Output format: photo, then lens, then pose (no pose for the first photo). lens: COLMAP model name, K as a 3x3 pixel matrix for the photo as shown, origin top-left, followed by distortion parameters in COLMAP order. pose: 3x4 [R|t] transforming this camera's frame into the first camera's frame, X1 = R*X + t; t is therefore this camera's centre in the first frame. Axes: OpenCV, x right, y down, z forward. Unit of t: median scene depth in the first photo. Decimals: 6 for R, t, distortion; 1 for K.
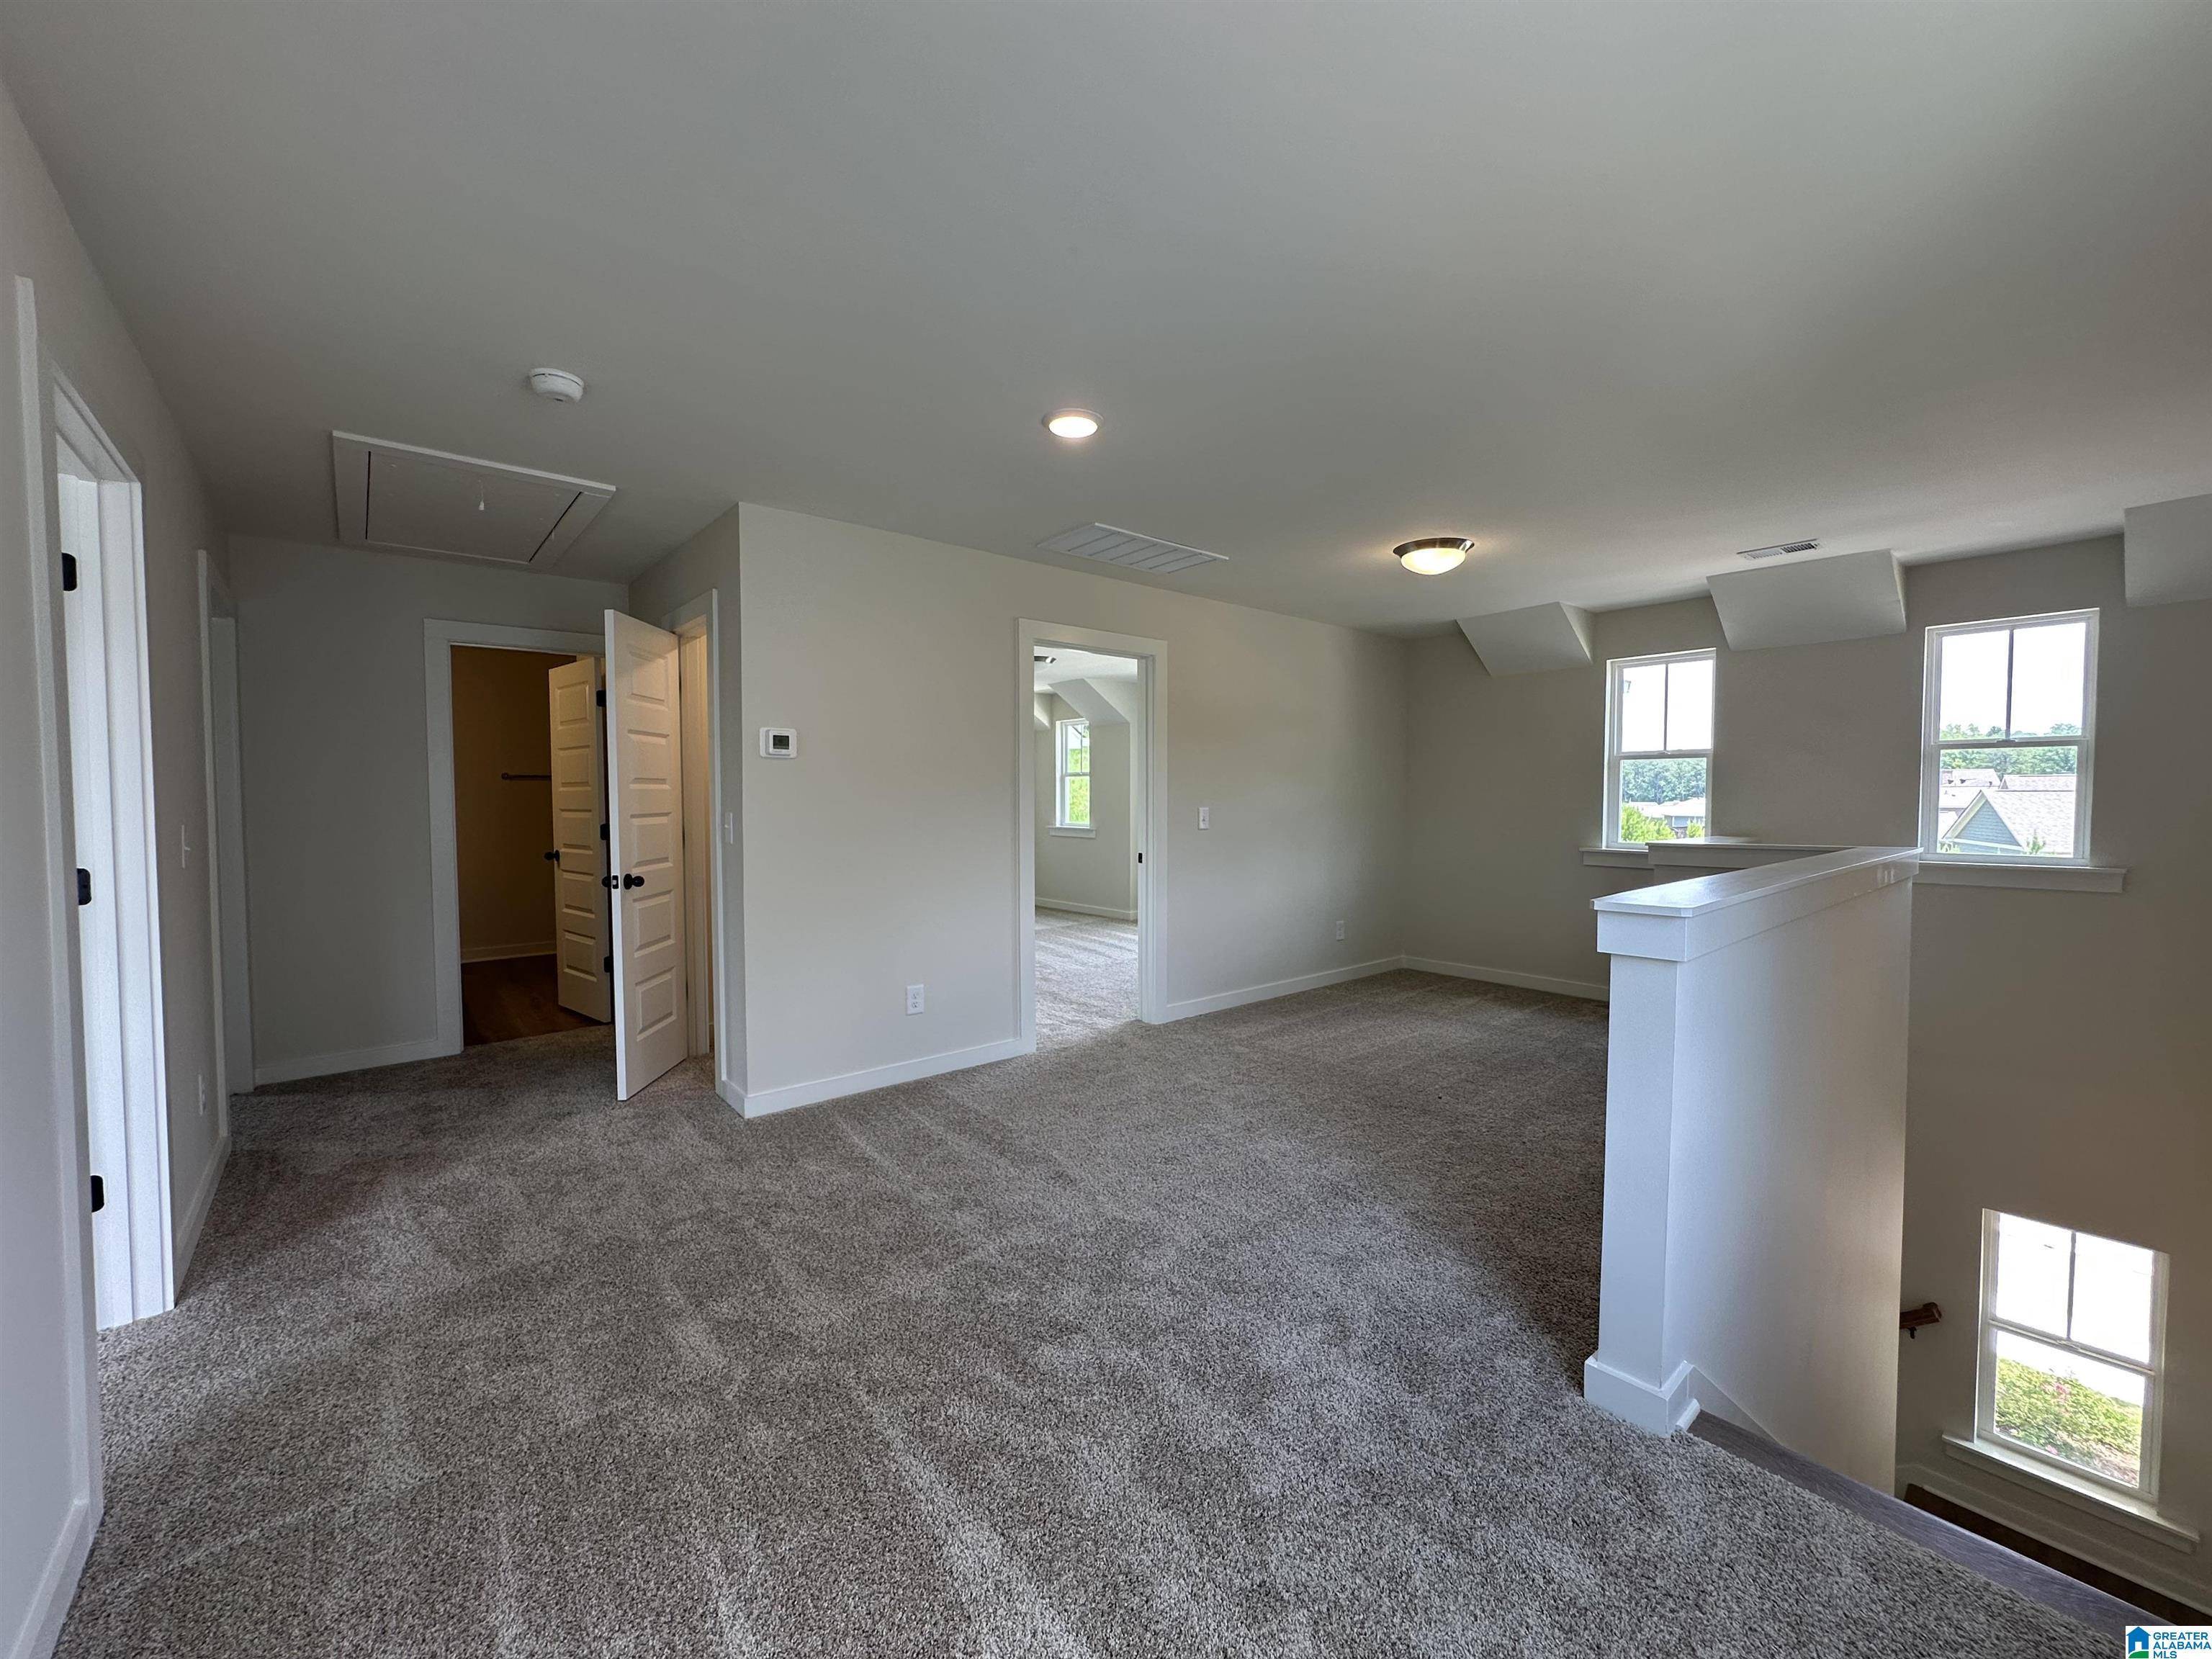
lens RADIAL K [[882.9, 0, 1106.8], [0, 882.9, 831.2], [0, 0, 1]] dist [-0.006243, 0.001031]
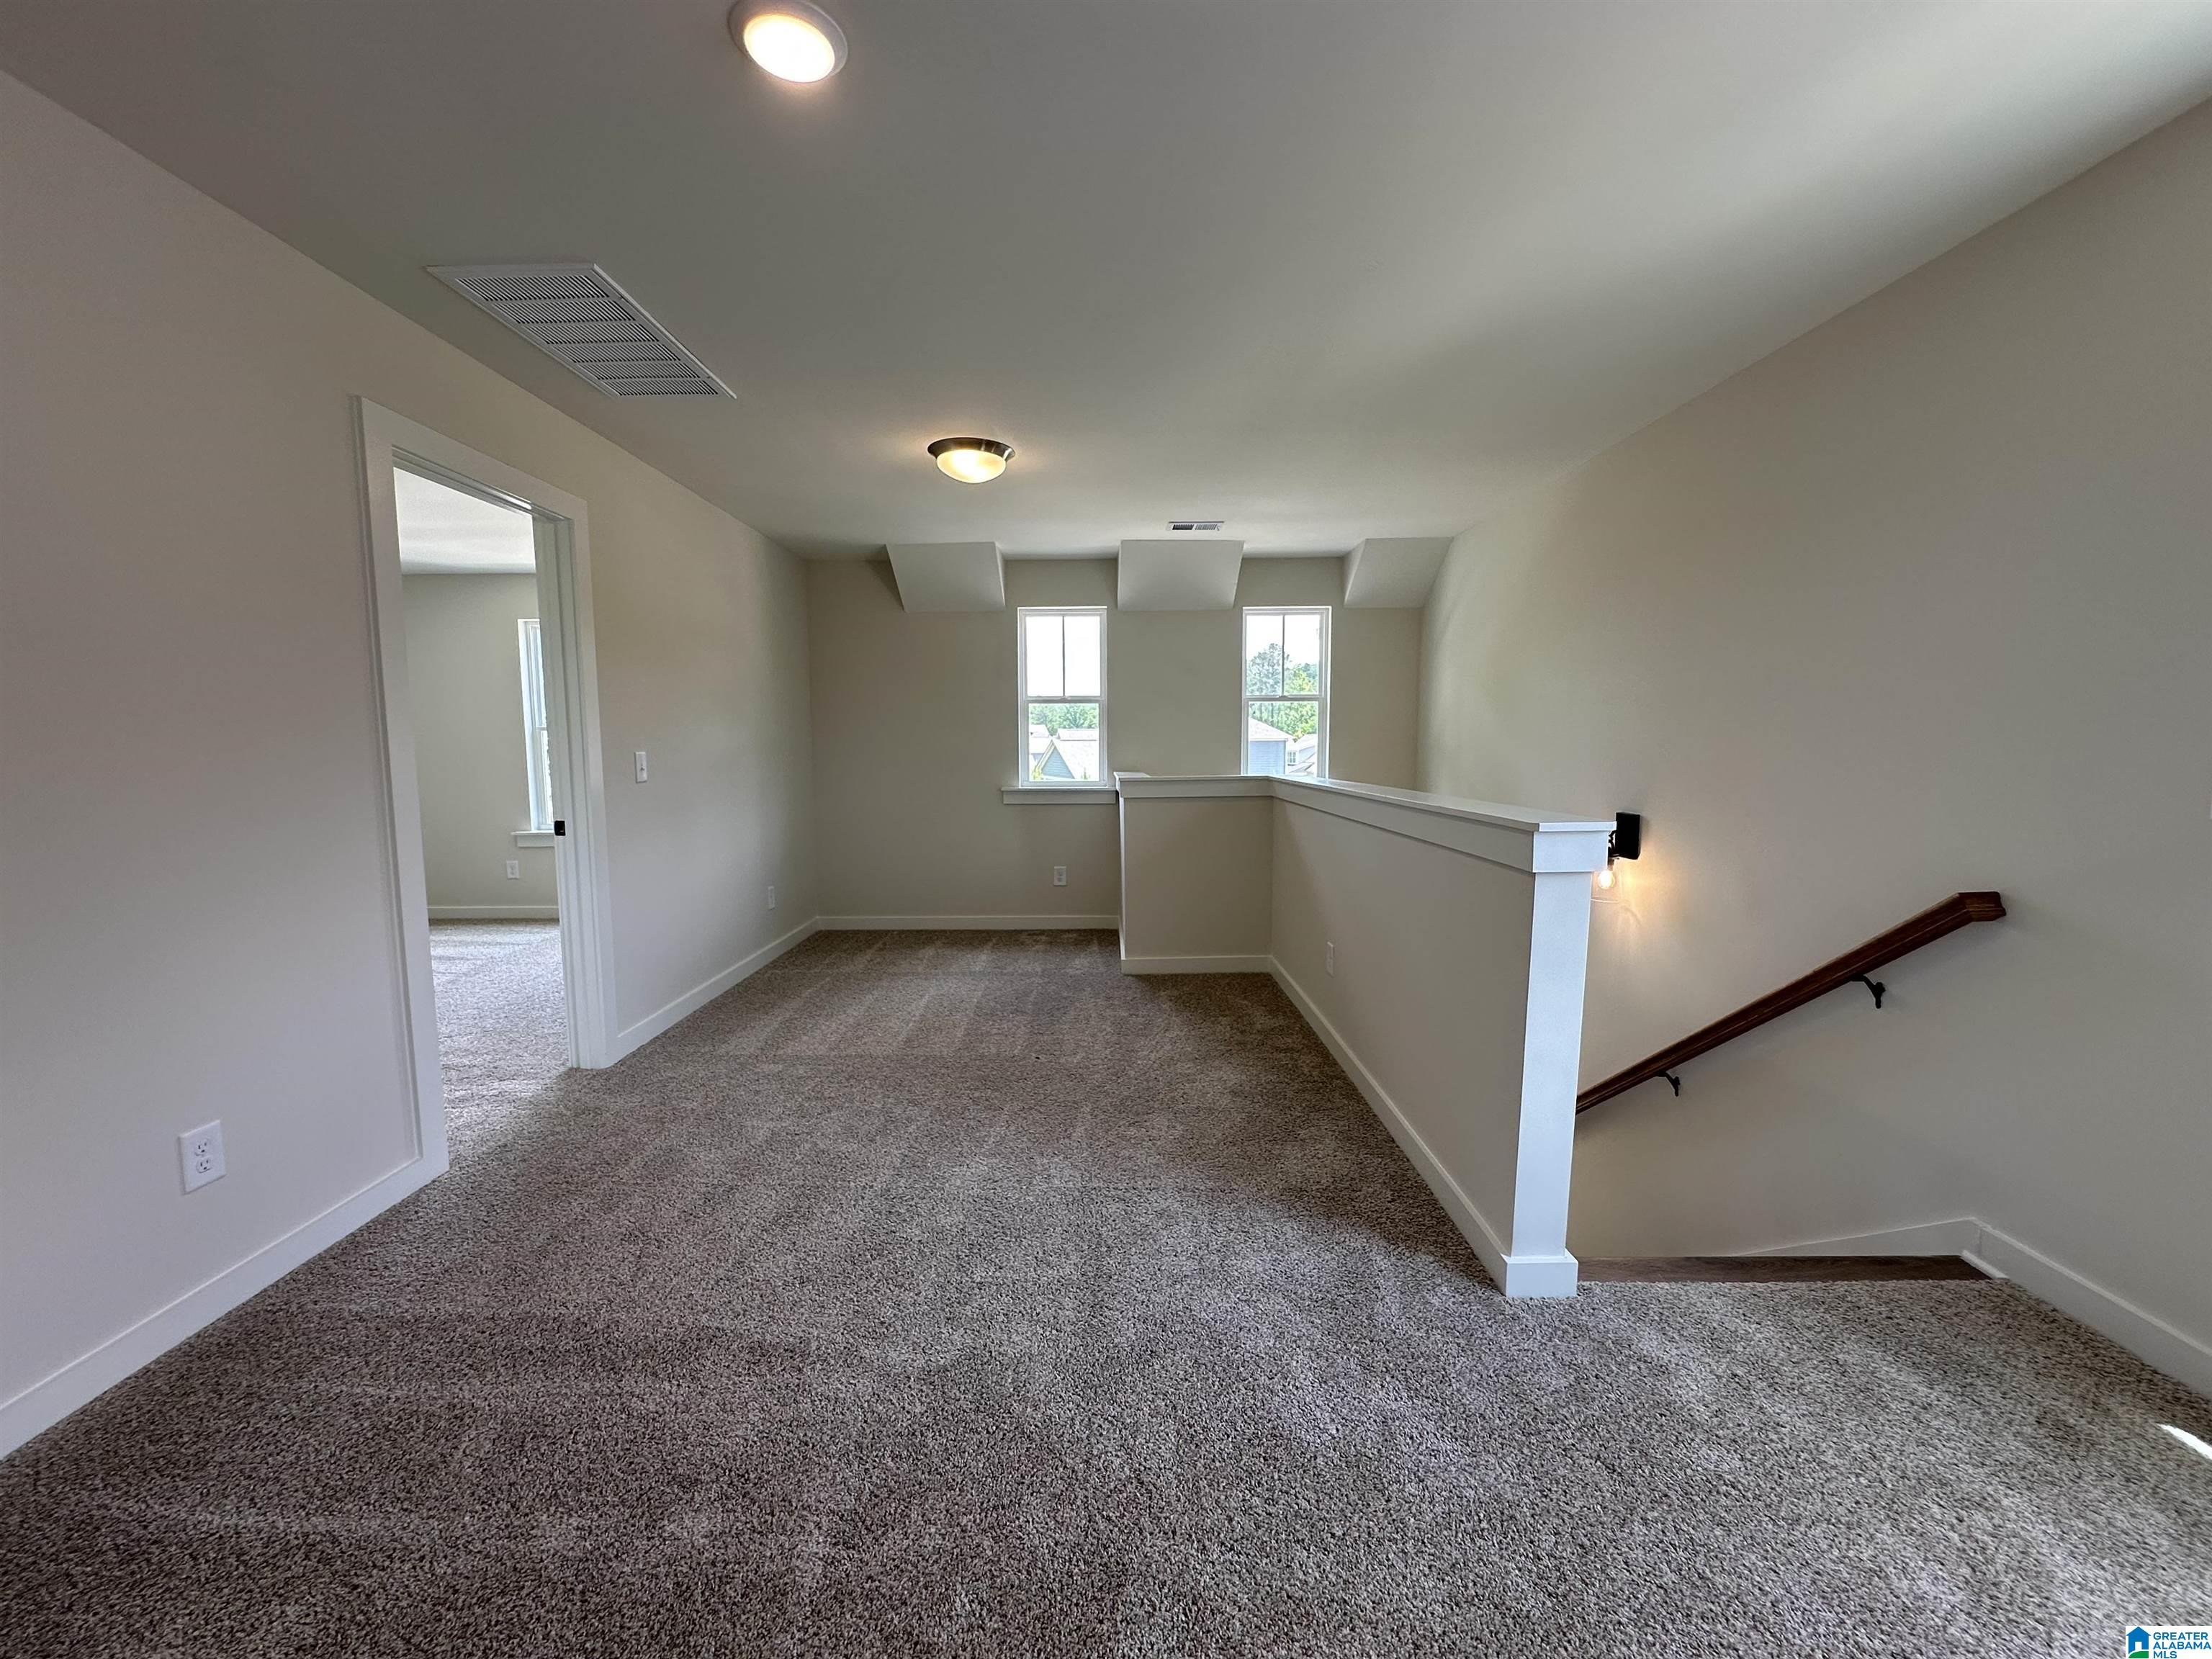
lens RADIAL K [[882.9, 0, 1108.1], [0, 882.9, 830.9], [0, 0, 1]] dist [-0.006243, 0.001031]
pose [[0.648374, -0.077039, 0.757414, -0.226813], [0.034441, 0.996817, 0.071907, -0.000713], [-0.760543, -0.020537, 0.648963, 0.300391]]
